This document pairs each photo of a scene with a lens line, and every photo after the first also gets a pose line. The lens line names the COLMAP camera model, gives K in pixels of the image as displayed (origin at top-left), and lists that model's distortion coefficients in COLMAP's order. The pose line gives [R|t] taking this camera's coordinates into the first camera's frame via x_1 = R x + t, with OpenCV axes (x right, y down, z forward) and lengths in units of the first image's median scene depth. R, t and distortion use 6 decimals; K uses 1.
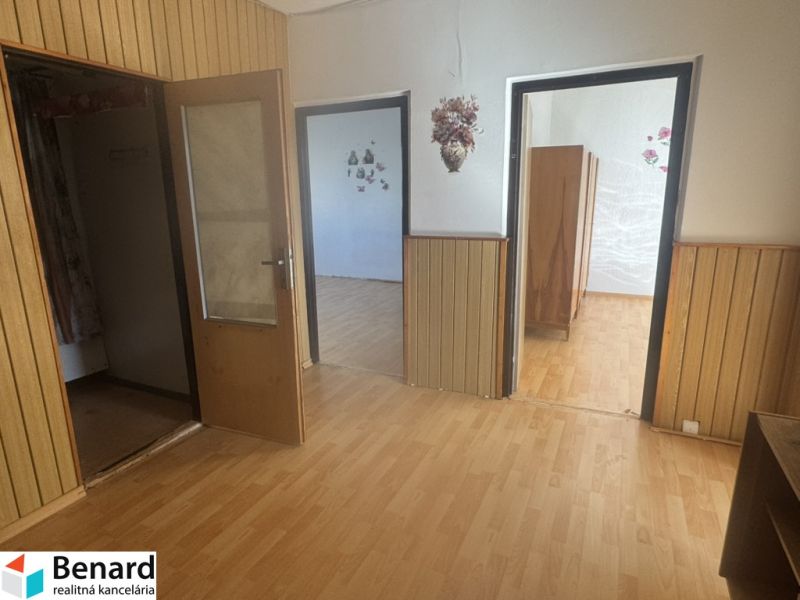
lens RADIAL K [[471.3, 0, 400.0], [0, 471.3, 300.0], [0, 0, 1]] dist [-0.000370, -0.000530]
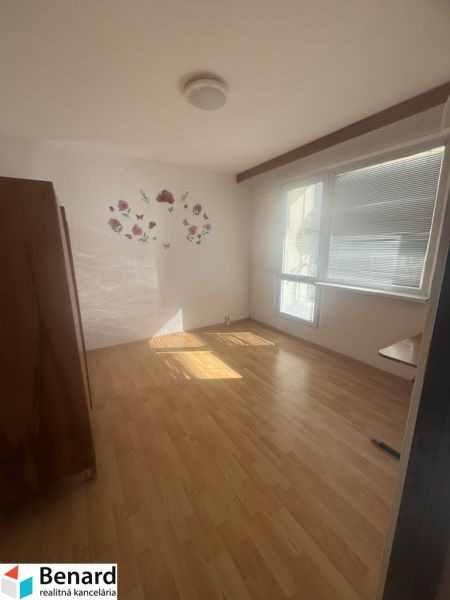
lens RADIAL K [[238.0, 0, 225.0], [0, 238.0, 300.0], [0, 0, 1]] dist [-0.000956, -0.000302]
pose [[0.544399, -0.177896, 0.819746, 0.167959], [0.194366, 0.977409, 0.083030, -0.121878], [-0.815998, 0.114130, 0.566677, 0.472214]]
